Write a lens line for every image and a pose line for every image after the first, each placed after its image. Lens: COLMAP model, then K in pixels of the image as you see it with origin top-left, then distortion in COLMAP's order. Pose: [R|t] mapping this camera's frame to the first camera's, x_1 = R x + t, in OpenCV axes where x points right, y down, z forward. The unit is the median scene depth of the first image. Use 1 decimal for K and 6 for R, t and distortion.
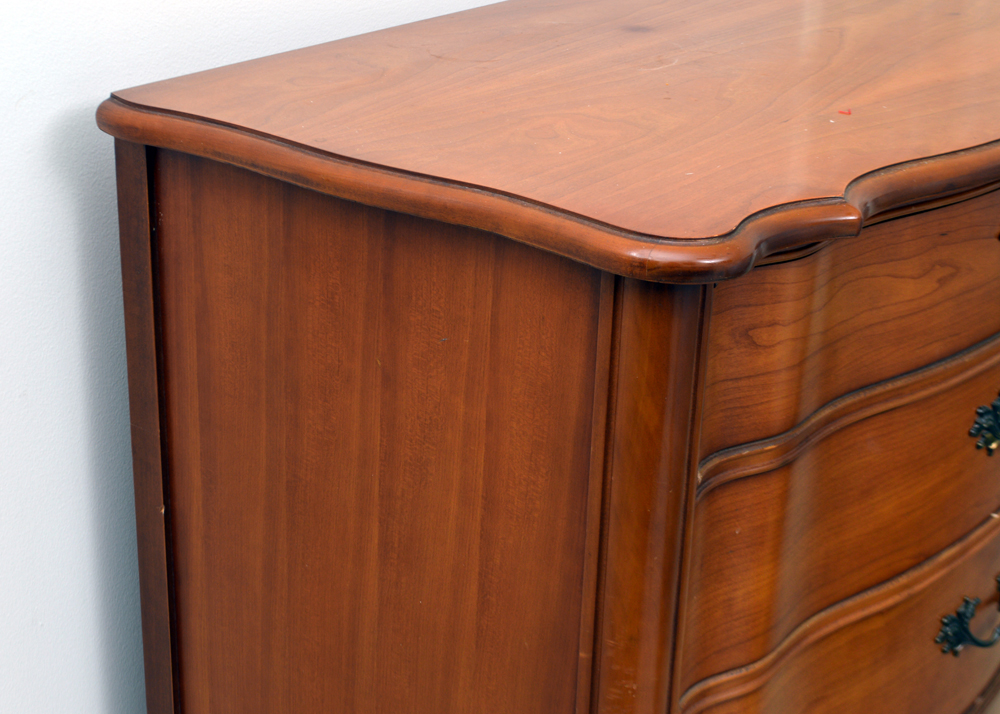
lens RADIAL K [[1728.5, 0, 500.0], [0, 1728.5, 357.0], [0, 0, 1]] dist [0.002906, 0.015733]
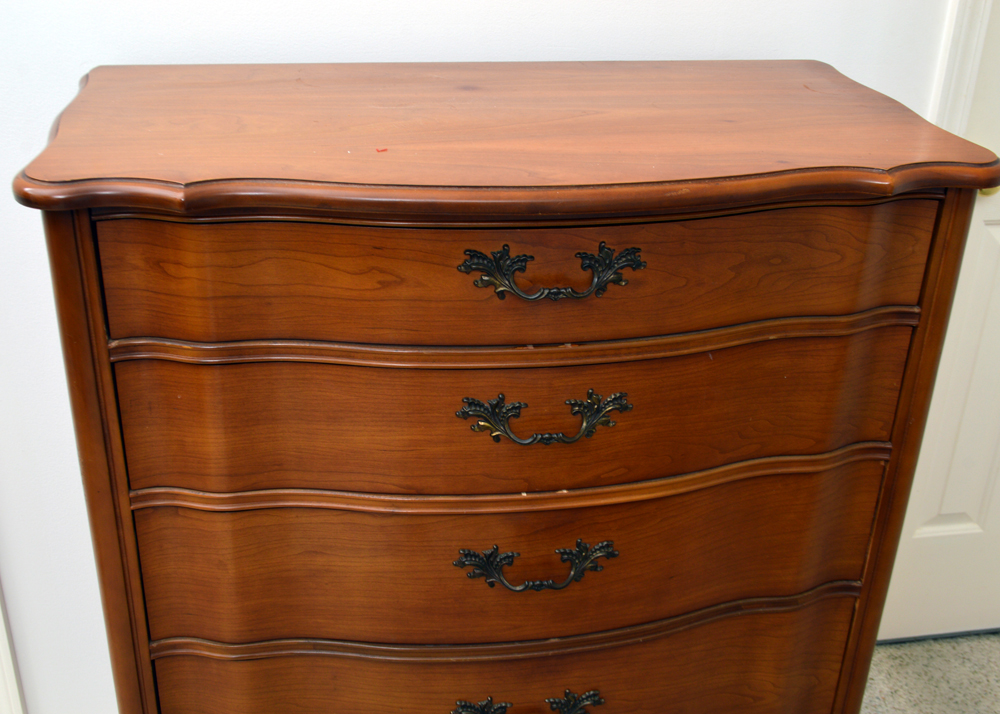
lens RADIAL K [[1144.5, 0, 500.0], [0, 1144.5, 357.0], [0, 0, 1]] dist [-0.027102, -0.013703]
pose [[0.731495, 0.290886, -0.616685, 0.902389], [-0.268967, 0.954193, 0.131045, -0.132718], [0.626556, 0.070009, 0.776226, 0.373111]]
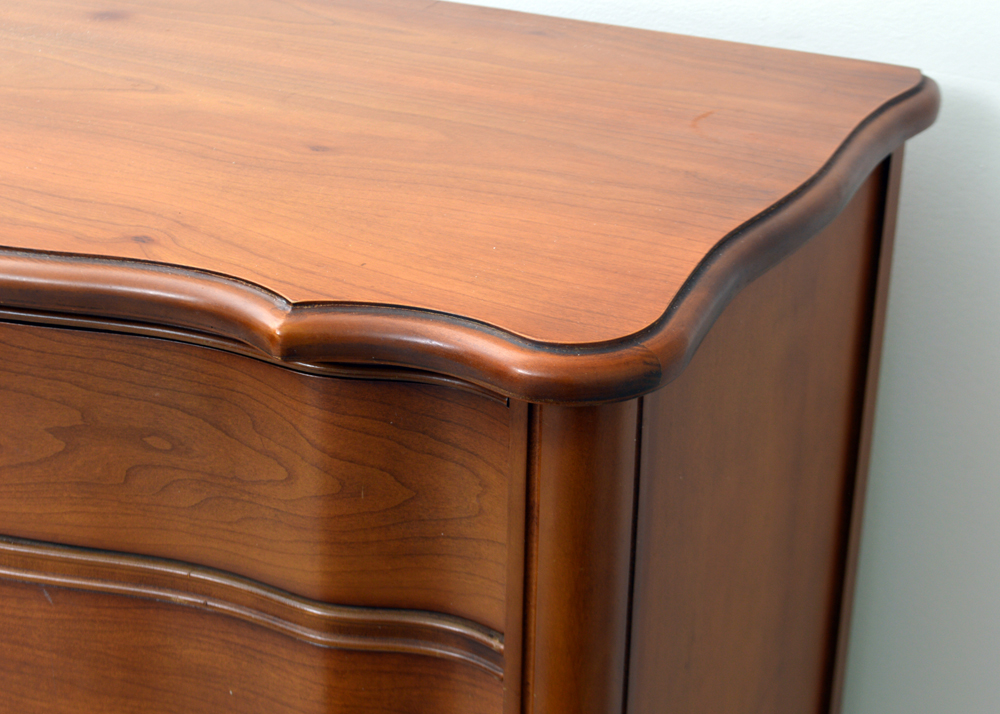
lens RADIAL K [[1882.2, 0, 500.0], [0, 1882.2, 357.0], [0, 0, 1]] dist [0.011425, 0.013364]
pose [[0.179250, 0.384540, -0.905538, 1.155168], [-0.389752, 0.872890, 0.293525, -0.455905], [0.903307, 0.300321, 0.306340, 1.150977]]
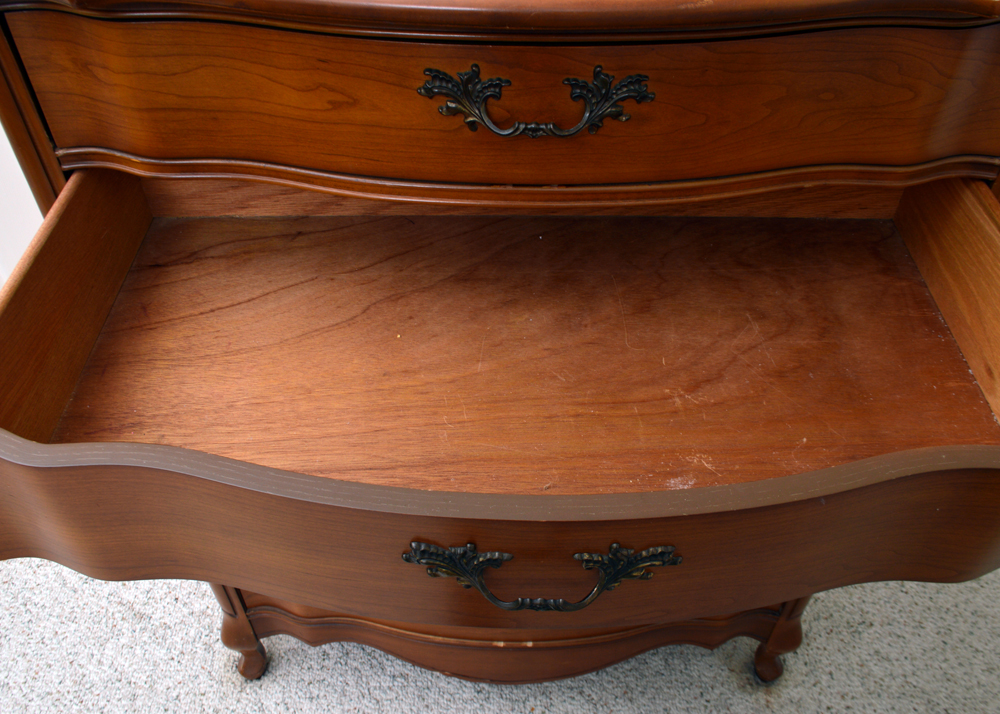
lens RADIAL K [[830.1, 0, 500.0], [0, 830.1, 357.0], [0, 0, 1]] dist [-0.014968, 0.001382]
pose [[0.602305, 0.538834, -0.588971, 0.744884], [-0.295689, 0.835925, 0.462383, -0.192696], [0.741483, -0.104343, 0.662809, 0.710849]]
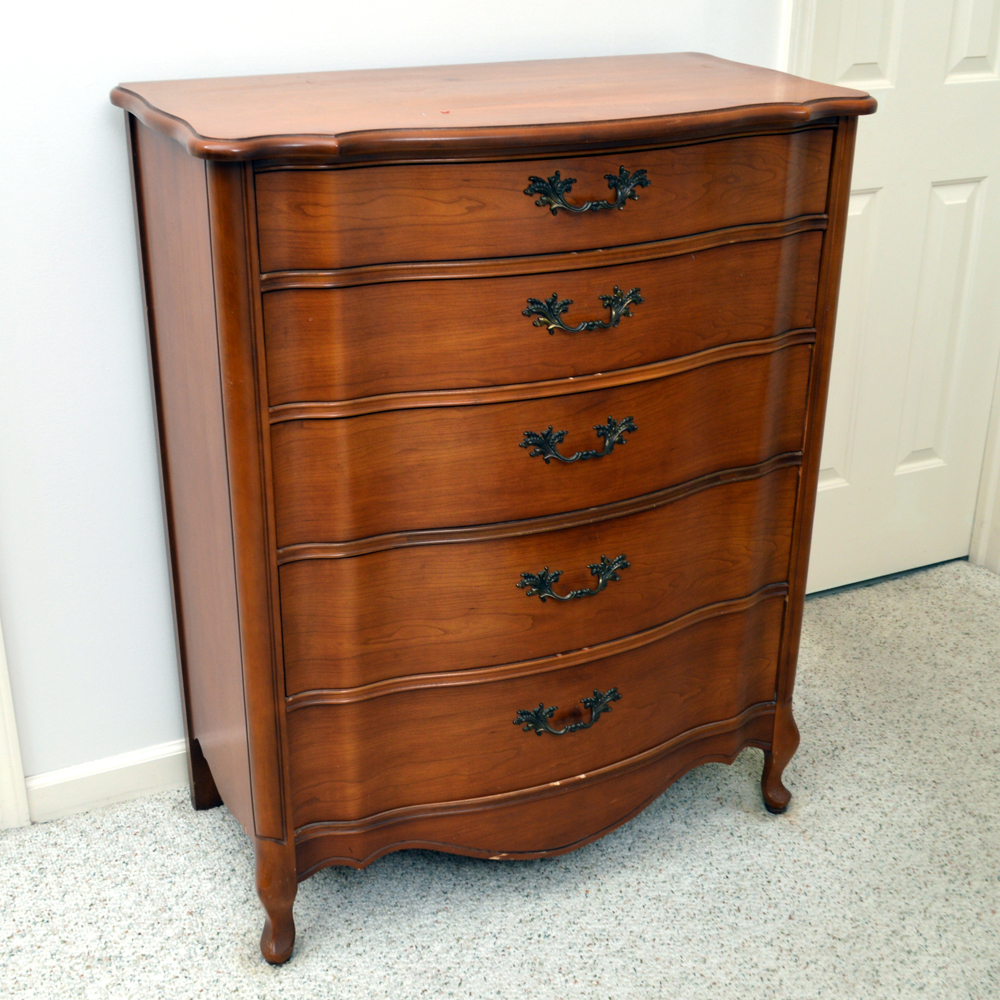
lens RADIAL K [[1484.3, 0, 511.9], [0, 1484.3, 534.3], [0, 0, 1]] dist [-0.032577, 0.025028]
pose [[0.895397, 0.169622, -0.411696, 0.990448], [-0.157794, 0.985471, 0.062834, 0.185381], [0.416372, 0.008702, 0.909153, -0.366253]]
